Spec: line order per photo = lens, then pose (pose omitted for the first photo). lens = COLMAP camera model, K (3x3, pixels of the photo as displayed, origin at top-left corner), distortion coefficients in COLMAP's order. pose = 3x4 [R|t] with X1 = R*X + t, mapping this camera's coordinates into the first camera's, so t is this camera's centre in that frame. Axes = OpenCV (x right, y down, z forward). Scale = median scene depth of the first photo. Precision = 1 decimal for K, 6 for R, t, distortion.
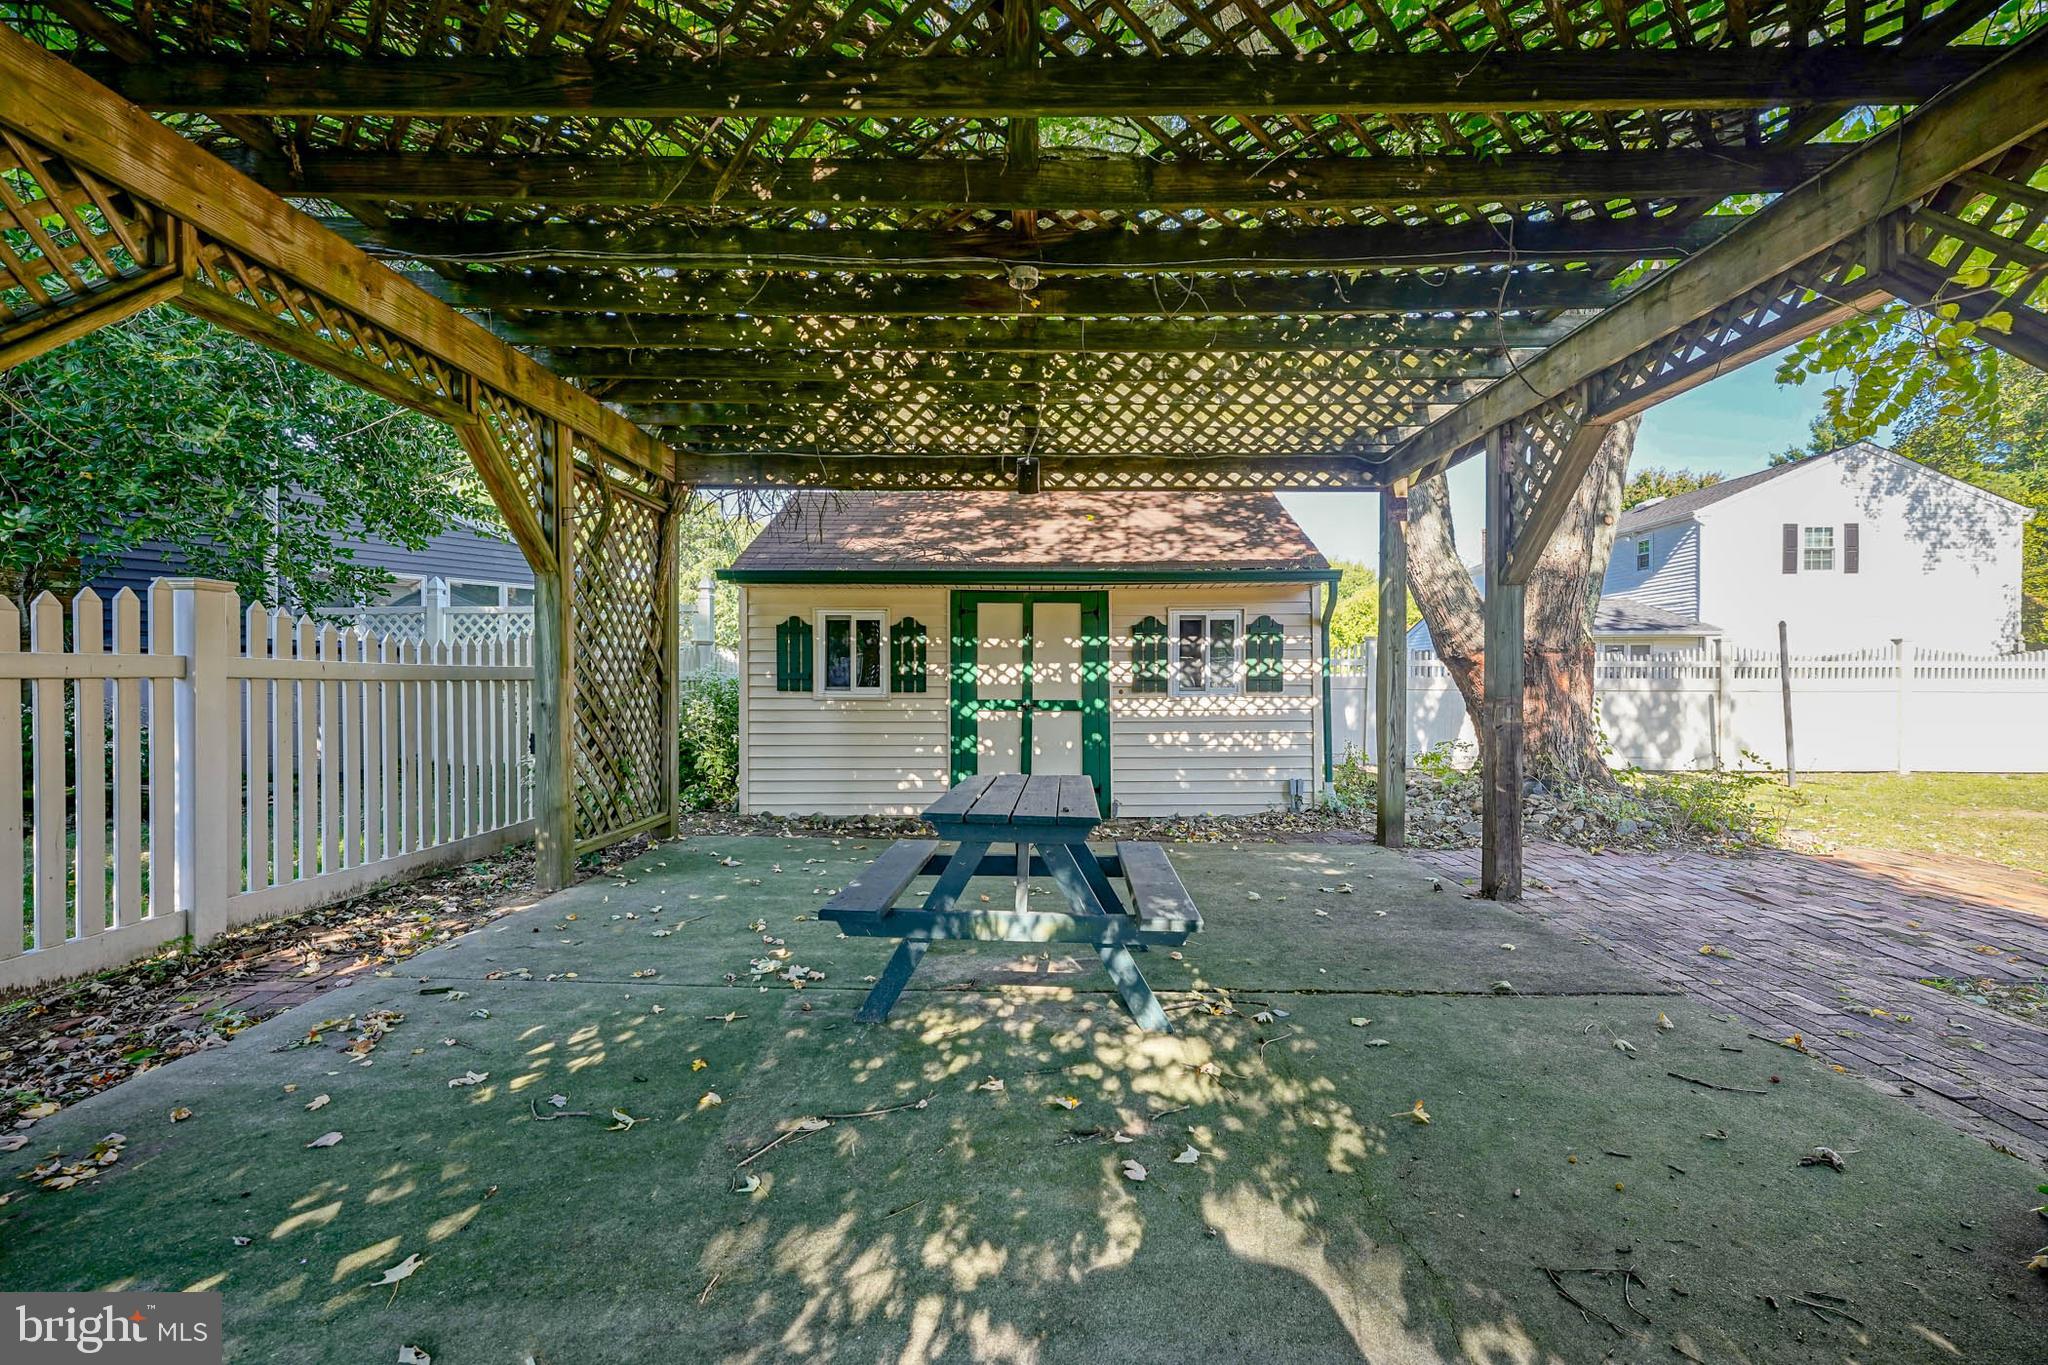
lens RADIAL K [[831.8, 0, 1016.4], [0, 831.8, 683.9], [0, 0, 1]] dist [-0.001463, 0.000090]
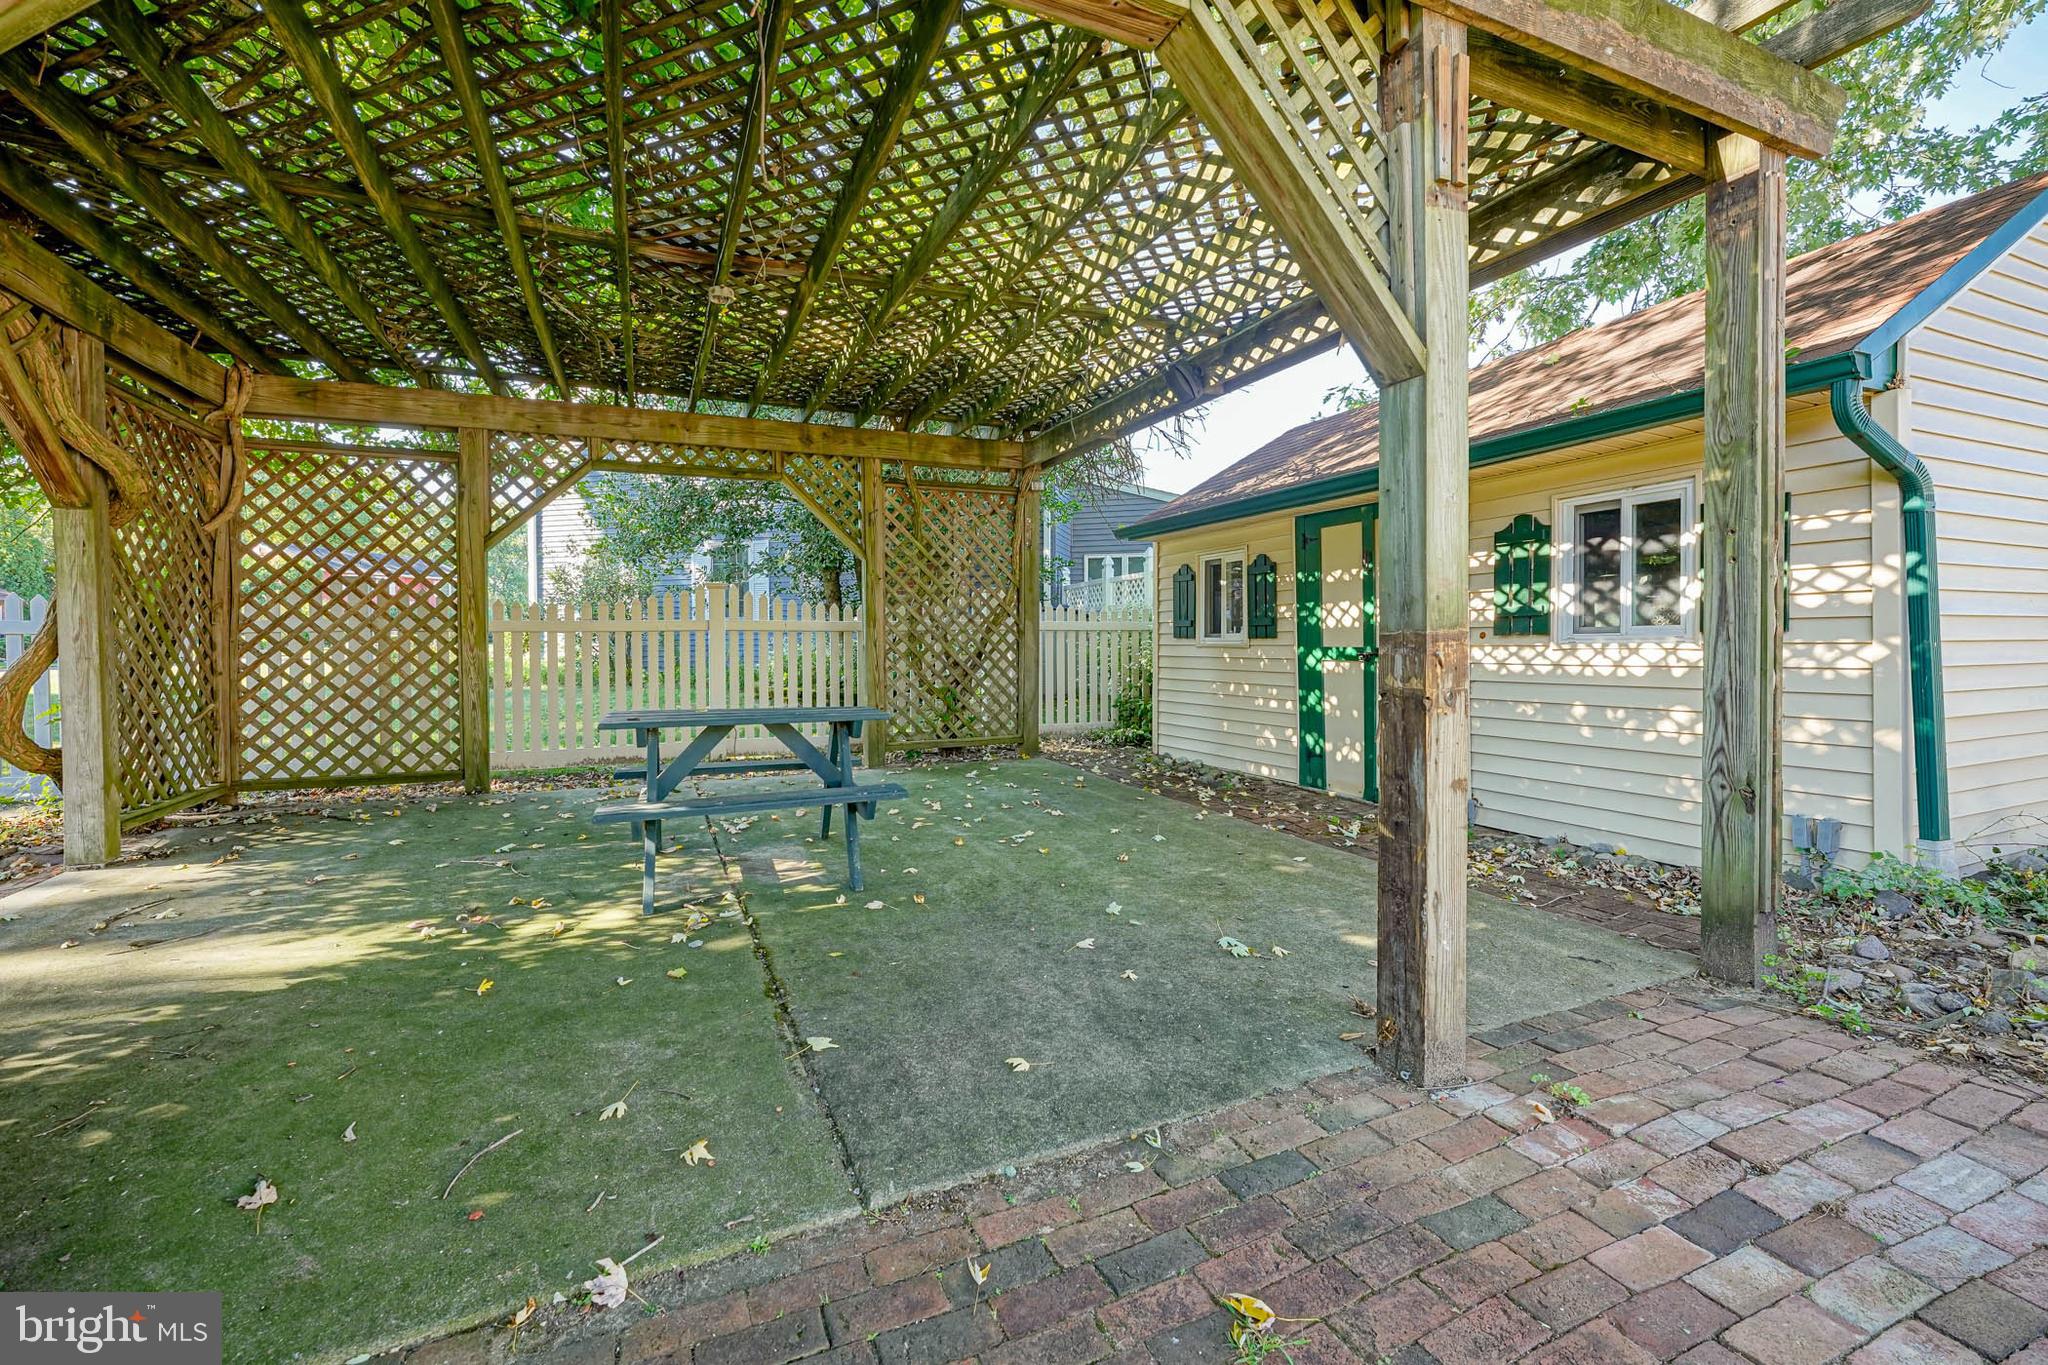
lens RADIAL K [[839.3, 0, 1021.7], [0, 839.3, 641.9], [0, 0, 1]] dist [-0.001884, -0.000154]
pose [[0.400386, -0.003627, -0.916340, 0.590694], [0.006222, 0.999980, -0.001240, 0.013482], [0.916326, -0.005205, 0.400400, 0.399678]]
